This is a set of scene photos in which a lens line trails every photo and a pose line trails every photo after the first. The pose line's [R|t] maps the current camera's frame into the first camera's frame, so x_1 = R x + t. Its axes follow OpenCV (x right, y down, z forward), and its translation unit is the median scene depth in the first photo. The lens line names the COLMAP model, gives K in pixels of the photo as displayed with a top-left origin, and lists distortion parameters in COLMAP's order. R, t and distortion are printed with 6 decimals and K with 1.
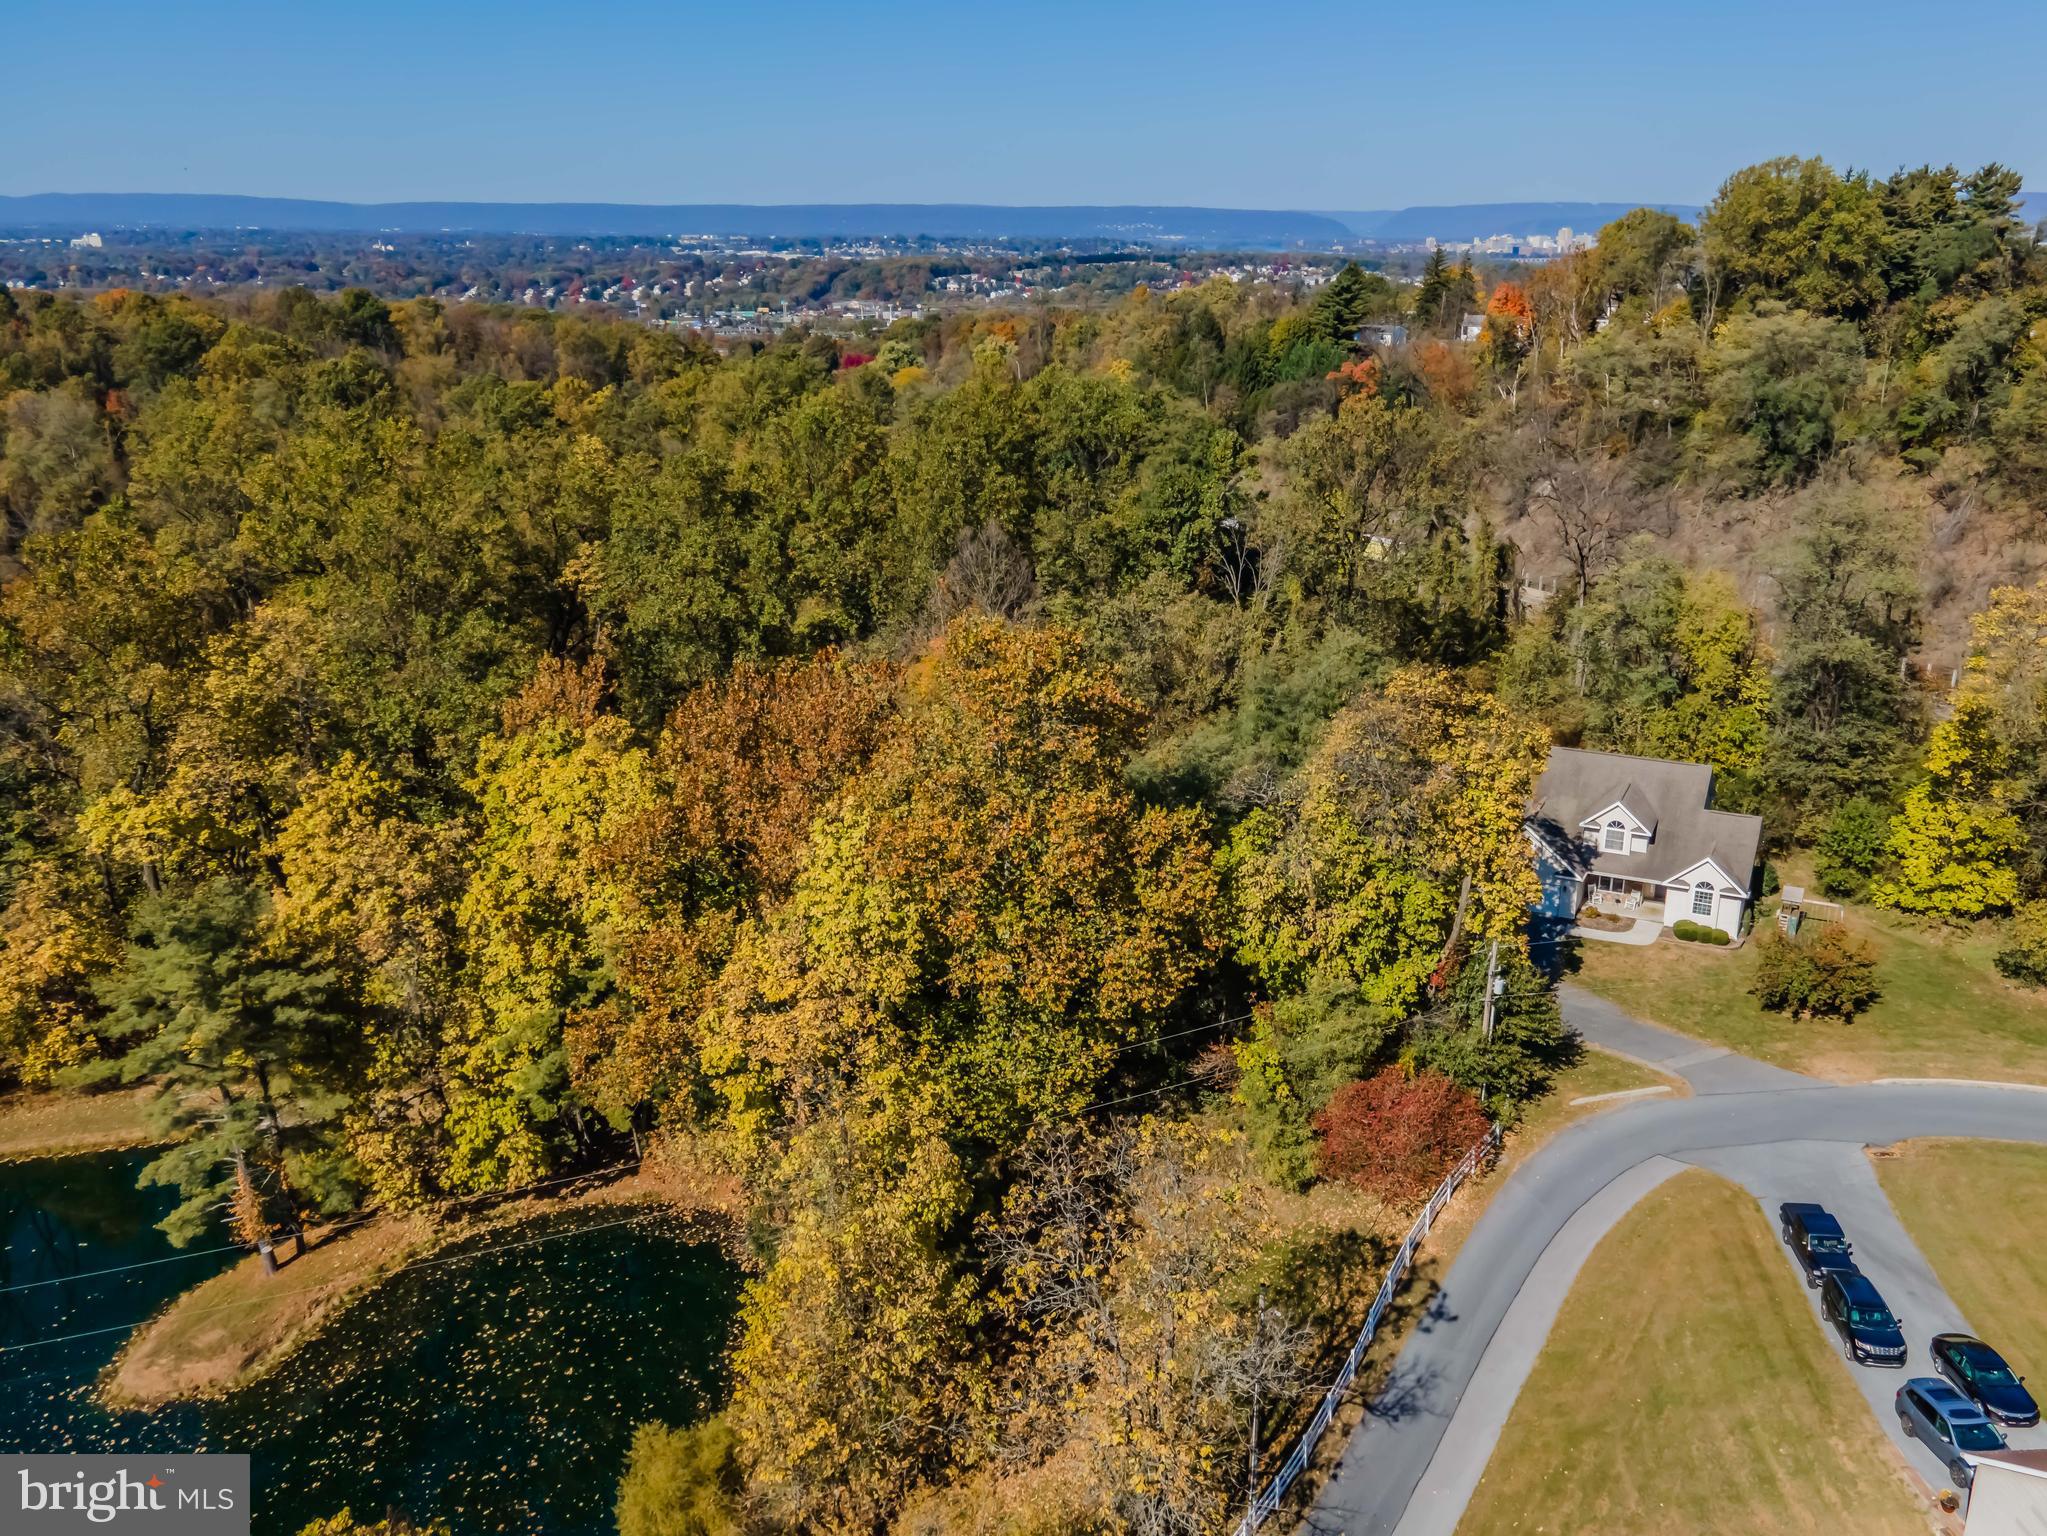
lens RADIAL K [[1613.9, 0, 1040.2], [0, 1613.9, 831.0], [0, 0, 1]] dist [-0.035274, 0.090619]
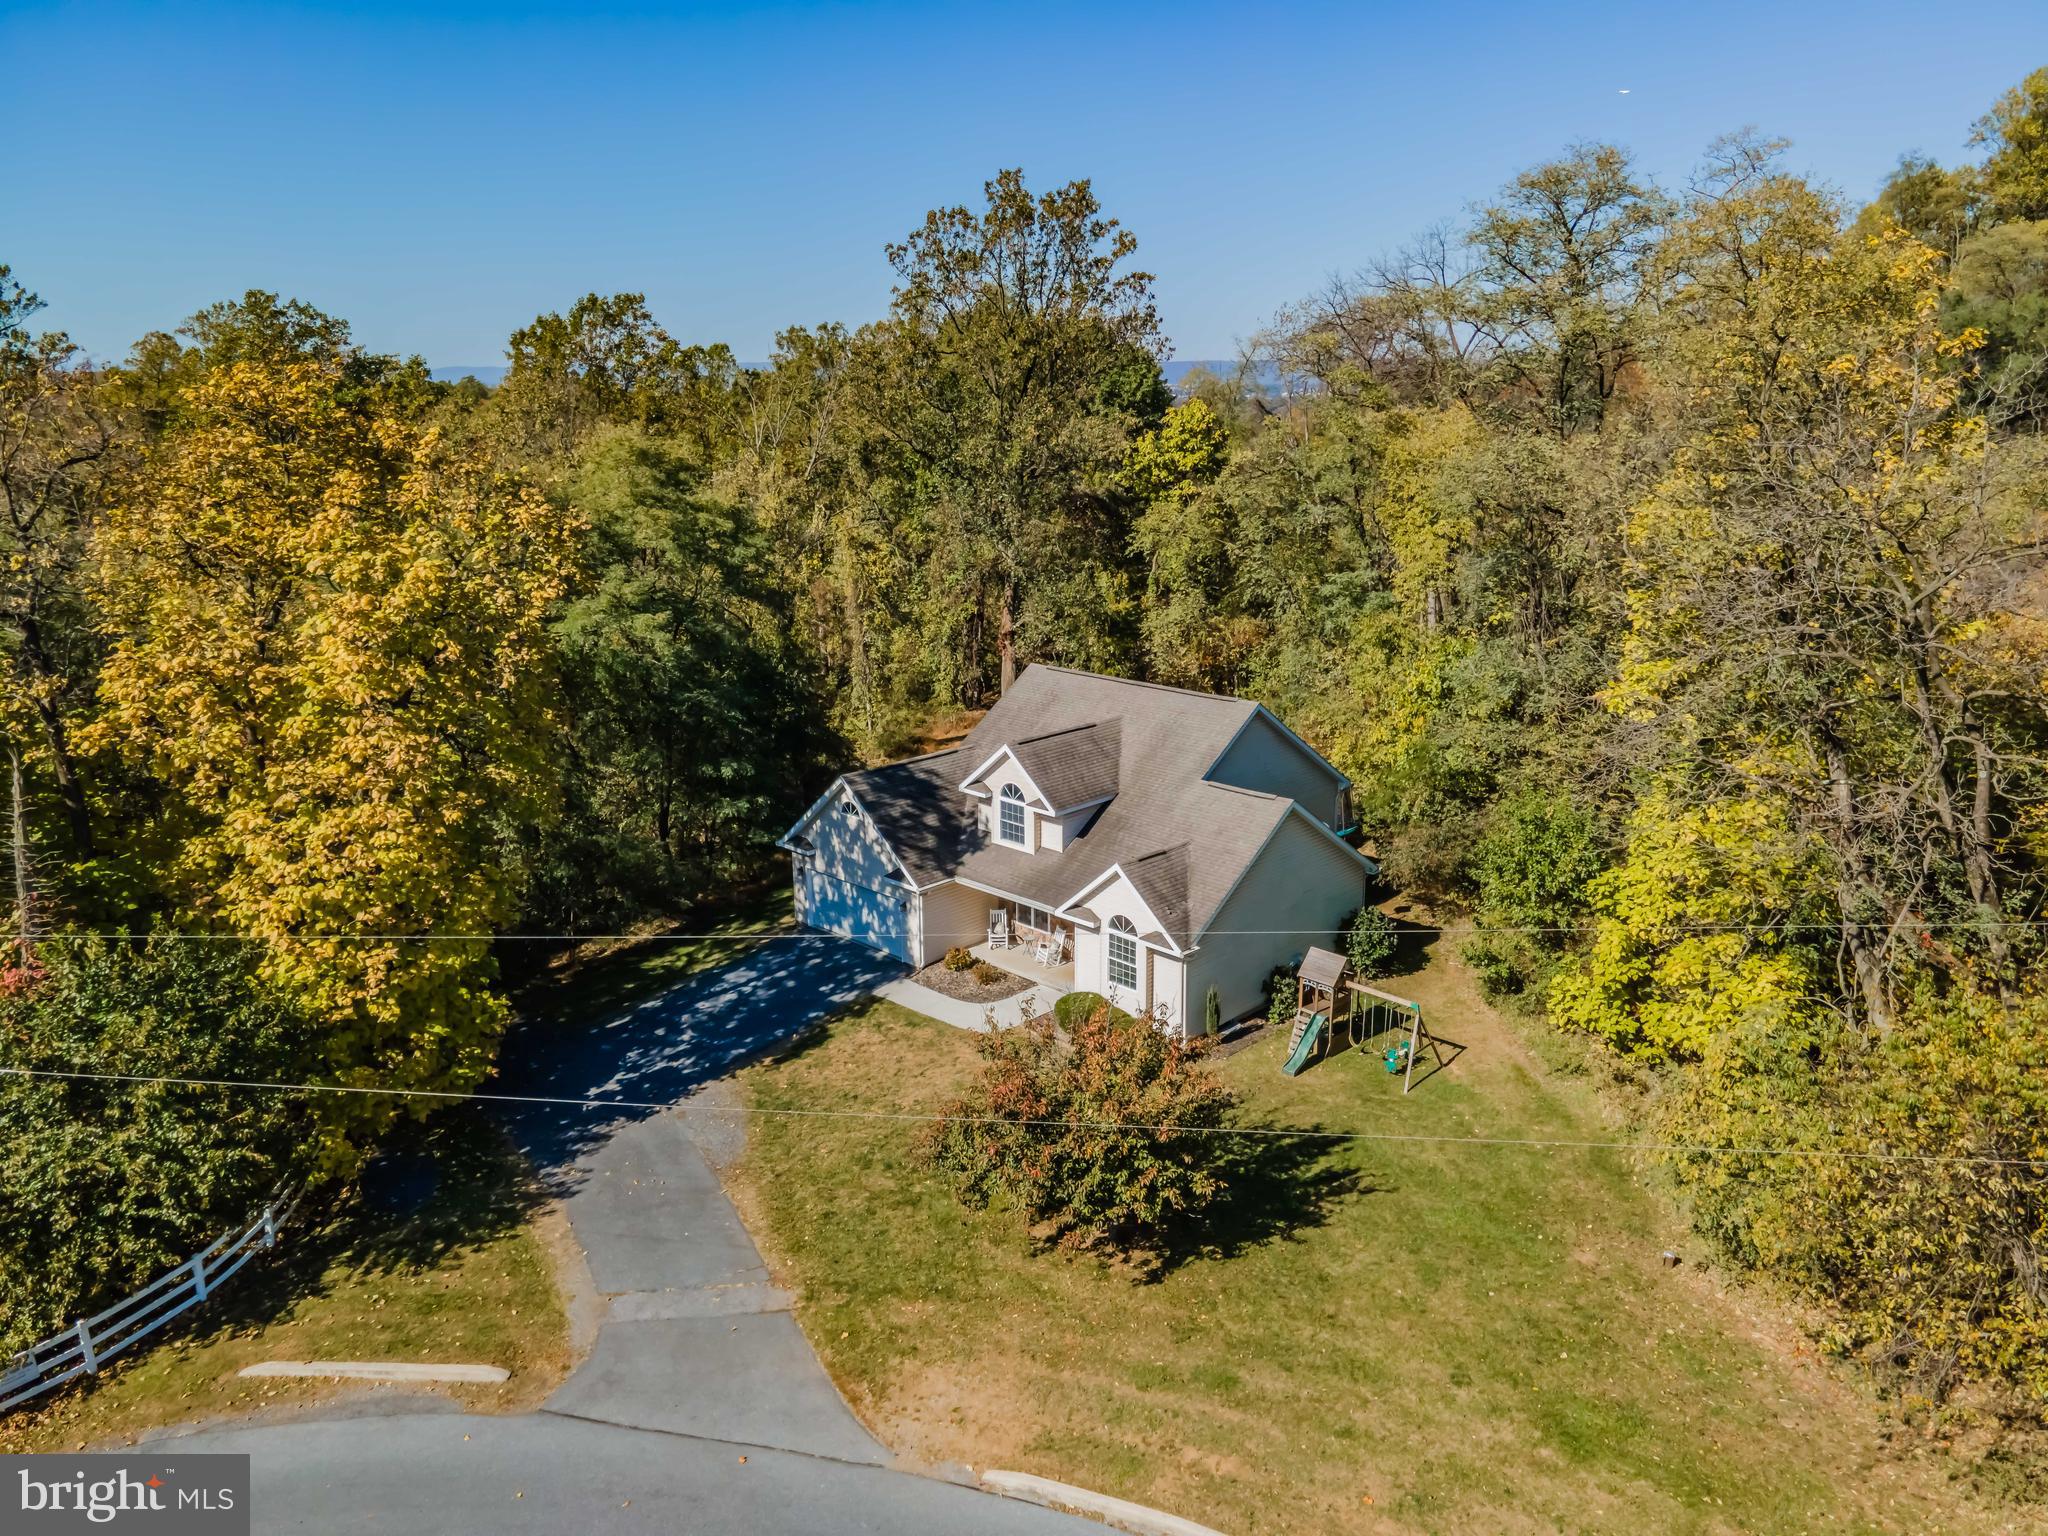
lens RADIAL K [[1436.6, 0, 1032.3], [0, 1436.6, 767.0], [0, 0, 1]] dist [0.022510, 0.023539]
pose [[0.957188, 0.088400, -0.275640, 0.488425], [-0.112850, 0.990844, -0.074113, 0.021469], [0.266565, 0.102046, 0.958400, 0.560847]]
